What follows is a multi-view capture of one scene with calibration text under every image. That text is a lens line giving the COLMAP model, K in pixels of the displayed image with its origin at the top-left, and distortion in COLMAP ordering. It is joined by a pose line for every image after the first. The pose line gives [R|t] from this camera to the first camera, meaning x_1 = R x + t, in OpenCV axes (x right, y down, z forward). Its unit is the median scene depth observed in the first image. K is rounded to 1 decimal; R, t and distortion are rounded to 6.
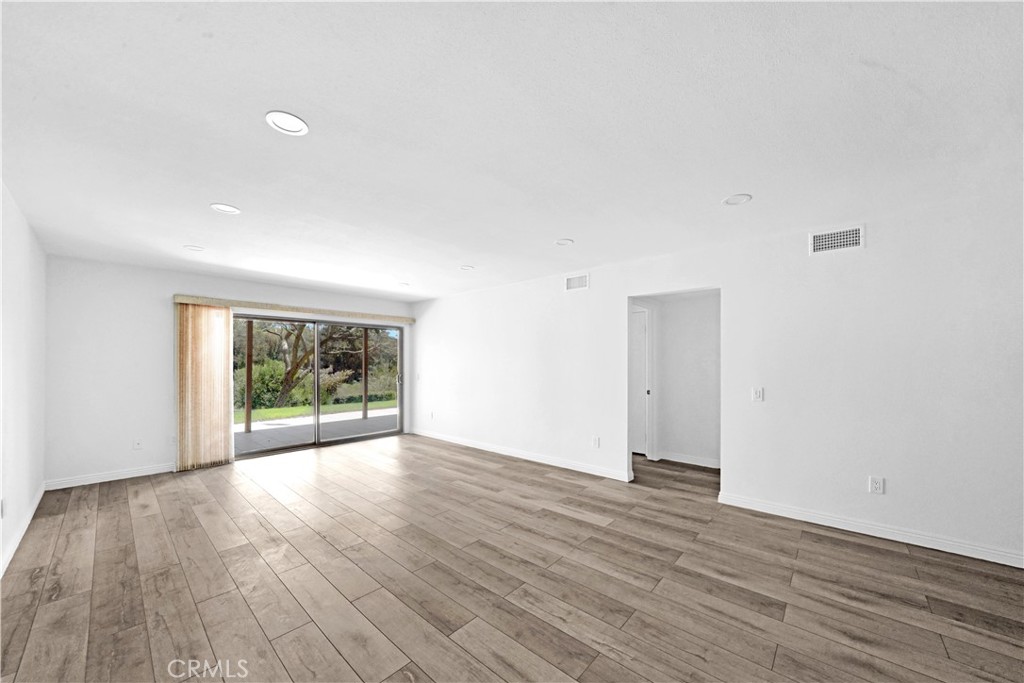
lens RADIAL K [[370.8, 0, 529.7], [0, 370.8, 361.4], [0, 0, 1]] dist [-0.015945, 0.000058]
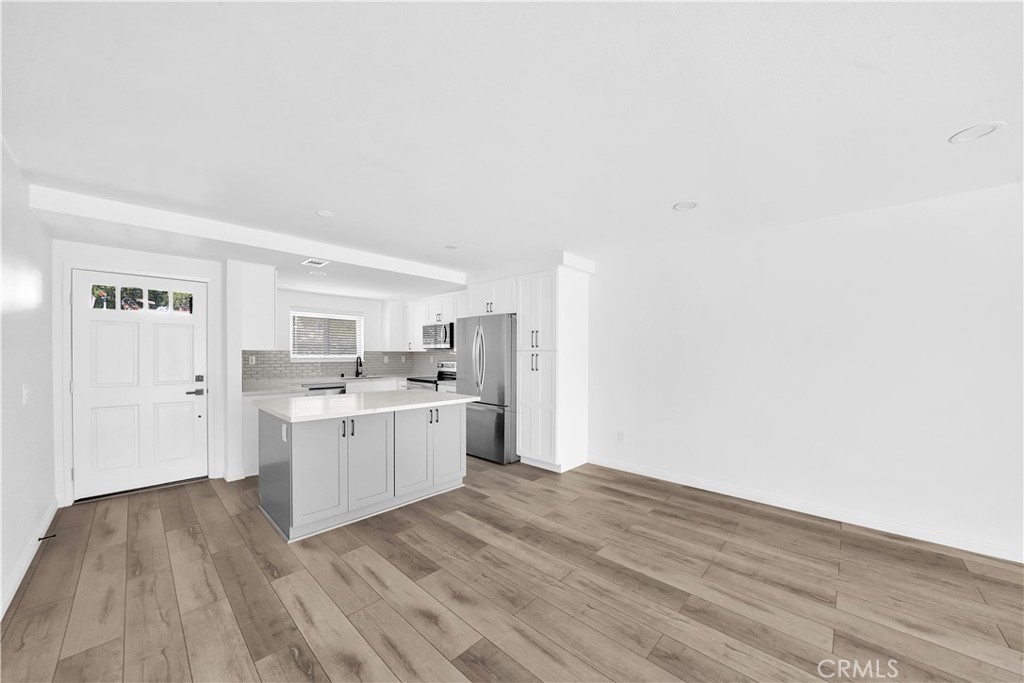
lens RADIAL K [[364.0, 0, 533.9], [0, 364.0, 356.0], [0, 0, 1]] dist [-0.014379, -0.000045]
pose [[-0.999869, -0.003307, 0.015817, 0.285455], [-0.003255, 0.999989, 0.003346, 0.003157], [-0.015827, 0.003294, -0.999869, 0.971836]]
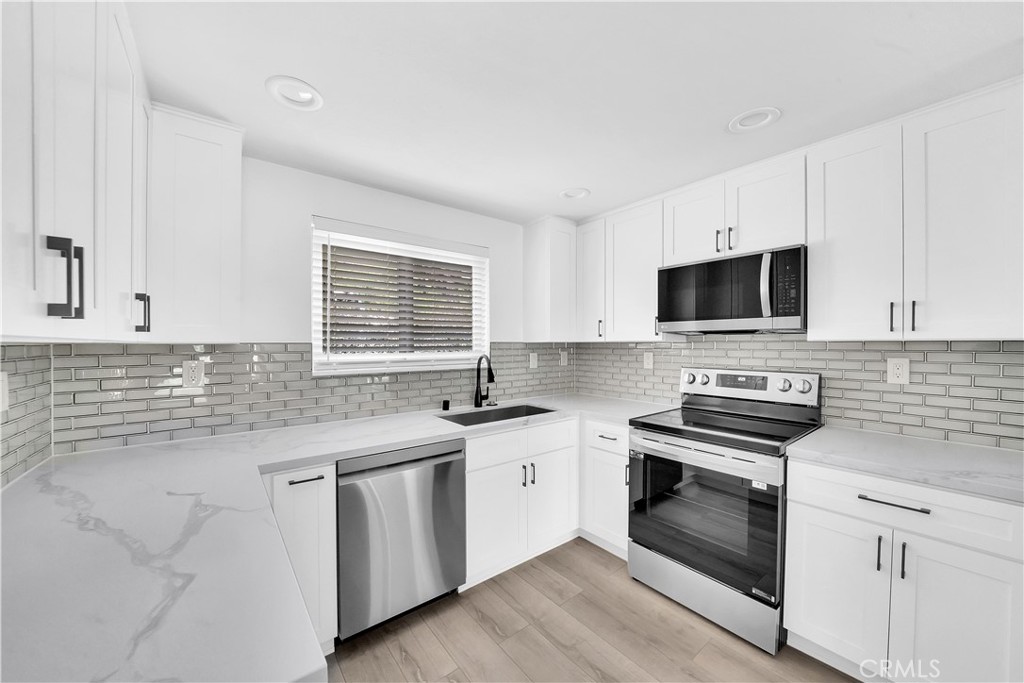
lens RADIAL K [[387.1, 0, 541.6], [0, 387.1, 348.8], [0, 0, 1]] dist [-0.017803, -0.000033]
pose [[-0.986995, 0.001246, 0.160748, 0.928993], [0.002951, 0.999942, 0.010370, -0.005989], [-0.160726, 0.010709, -0.986941, -0.055879]]
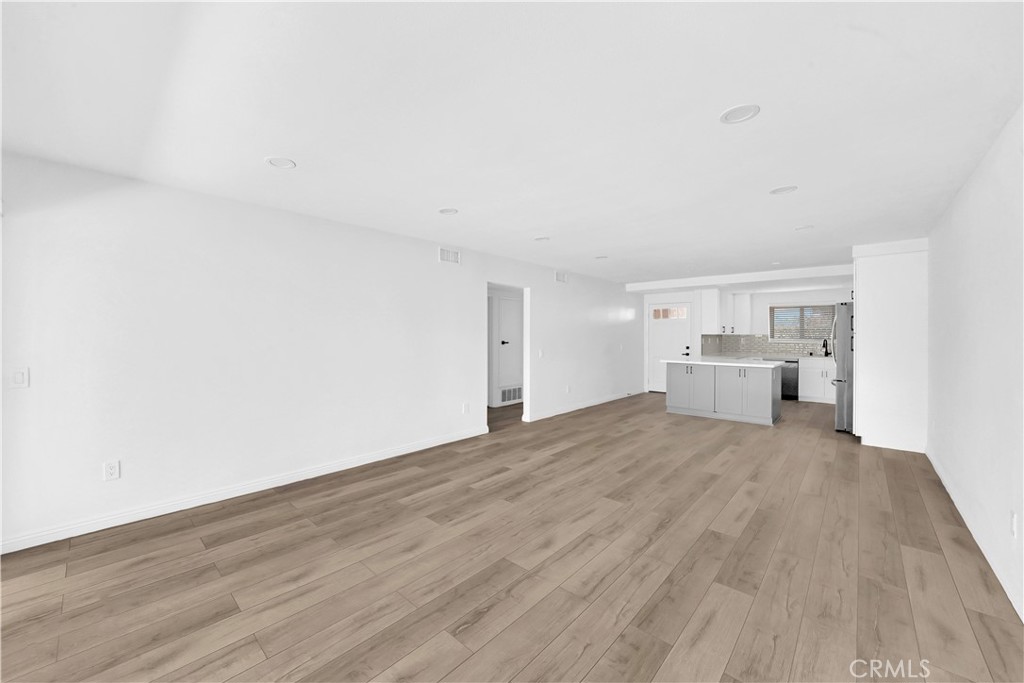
lens RADIAL K [[395.4, 0, 486.3], [0, 395.4, 335.4], [0, 0, 1]] dist [-0.016346, -0.000086]
pose [[0.054596, 0.000470, 0.998508, -1.169321], [-0.004587, 0.999989, -0.000219, 0.004359], [-0.998498, -0.004568, 0.054598, 1.051571]]
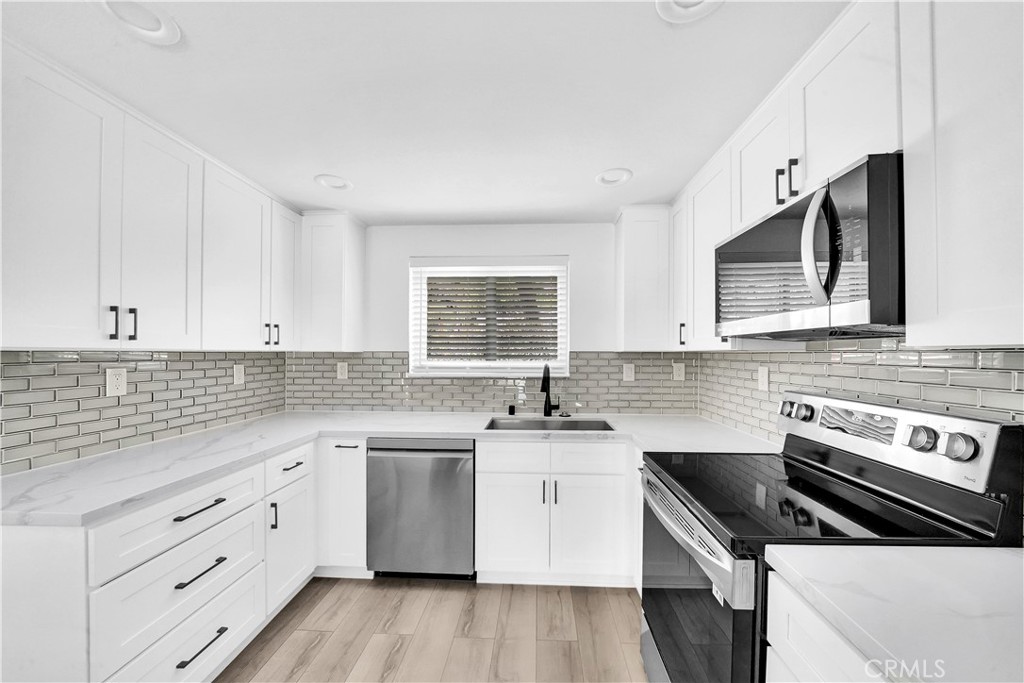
lens RADIAL K [[381.1, 0, 512.5], [0, 381.1, 354.2], [0, 0, 1]] dist [-0.015873, -0.000146]
pose [[-0.600280, -0.002982, 0.799784, 0.620857], [-0.004740, 0.999989, 0.000171, -0.006016], [-0.799776, -0.003688, -0.600288, -0.272986]]
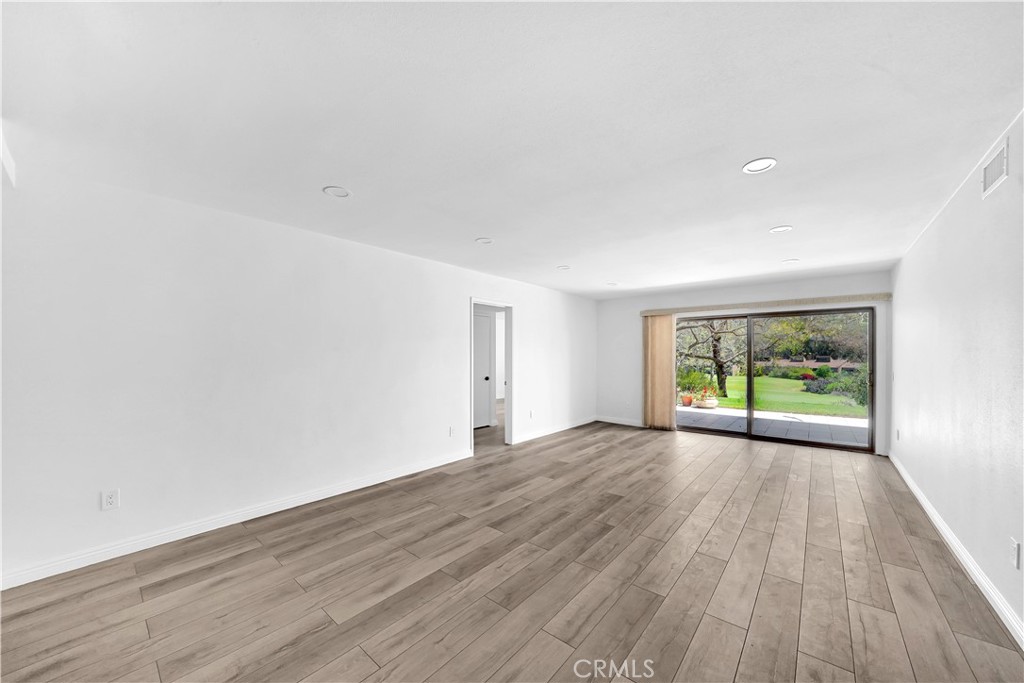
lens RADIAL K [[364.4, 0, 512.9], [0, 364.4, 352.9], [0, 0, 1]] dist [-0.014890, -0.000040]
pose [[0.004557, -0.007101, -0.999964, 0.671993], [0.000618, 0.999975, -0.007098, 0.003250], [0.999989, -0.000585, 0.004561, 0.543026]]
